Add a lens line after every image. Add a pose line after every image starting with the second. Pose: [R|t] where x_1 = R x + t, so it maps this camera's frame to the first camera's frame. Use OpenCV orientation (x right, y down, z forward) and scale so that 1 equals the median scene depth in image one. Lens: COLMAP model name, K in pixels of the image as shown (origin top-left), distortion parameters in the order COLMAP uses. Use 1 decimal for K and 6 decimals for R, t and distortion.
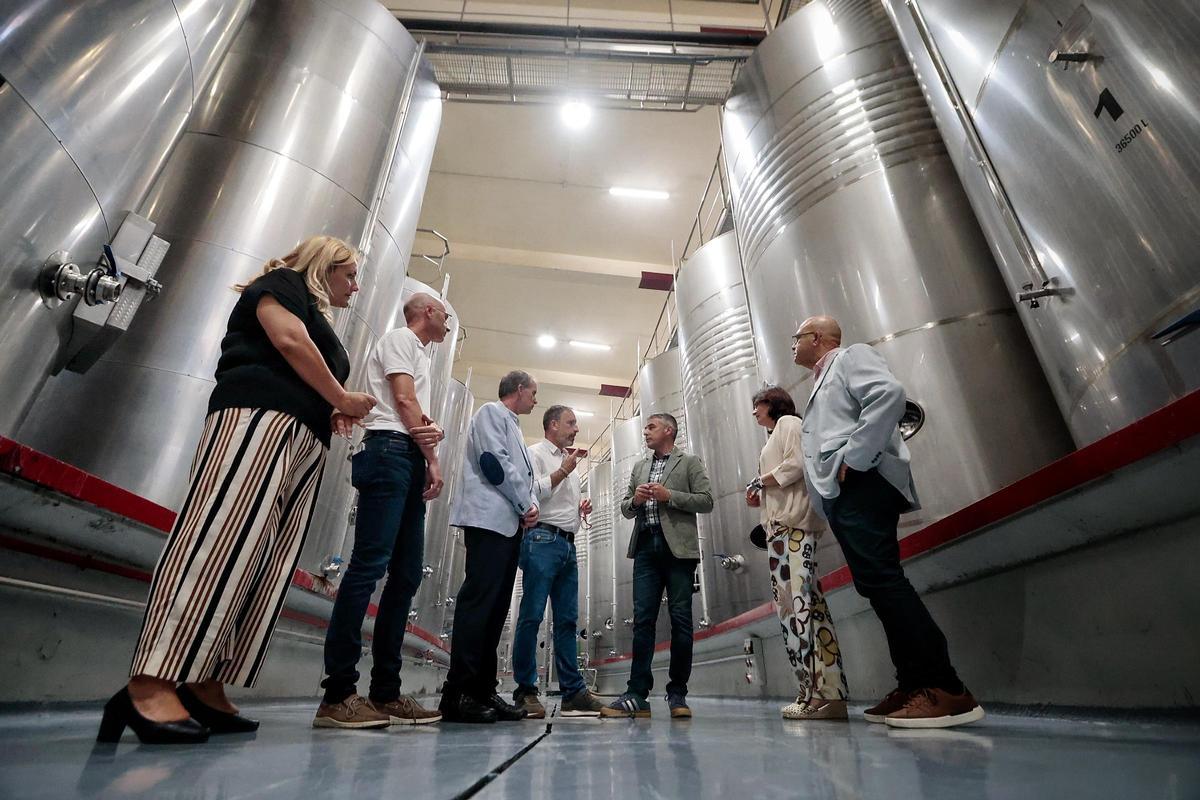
lens RADIAL K [[551.5, 0, 602.6], [0, 551.5, 395.3], [0, 0, 1]] dist [-0.000273, 0.000051]
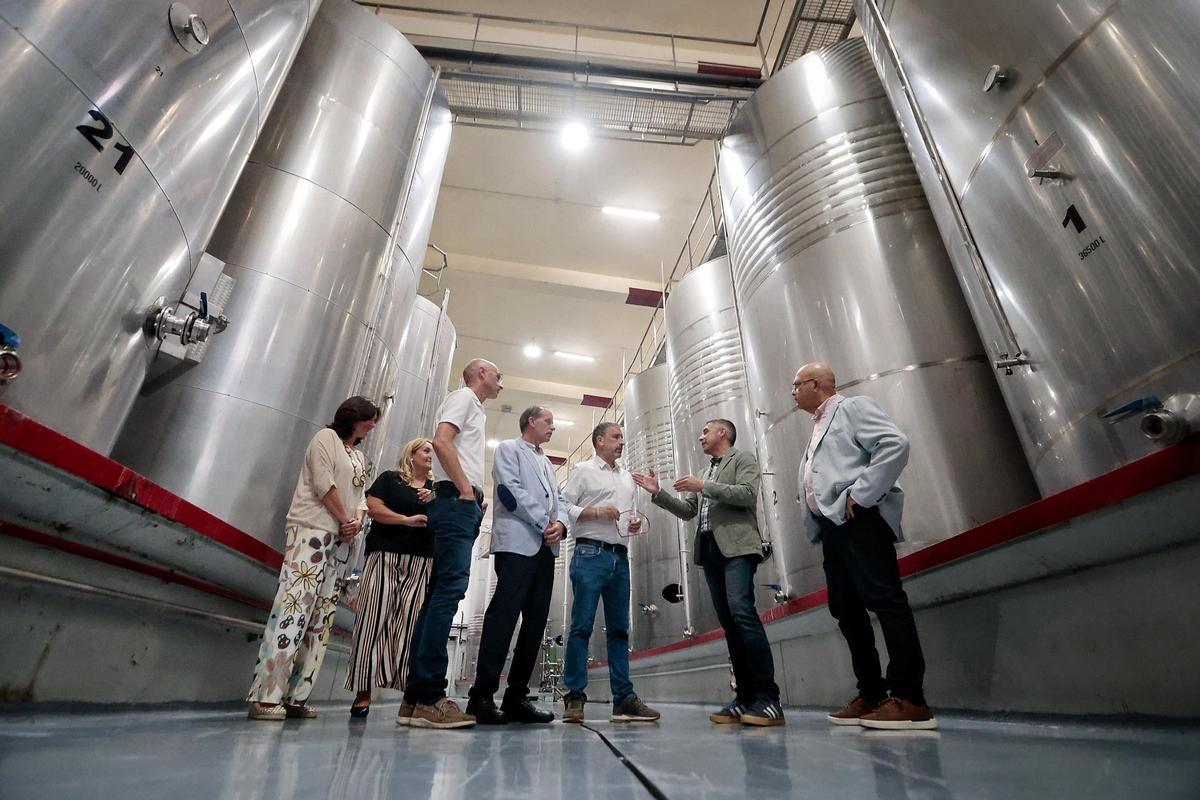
lens RADIAL K [[550.4, 0, 600.0], [0, 550.4, 400.0], [0, 0, 1]] dist [-0.000116, 0.000190]
pose [[0.998661, 0.029984, 0.042162, -0.070541], [-0.029873, 0.999548, -0.003278, -0.037505], [-0.042241, 0.002014, 0.999105, -0.071136]]
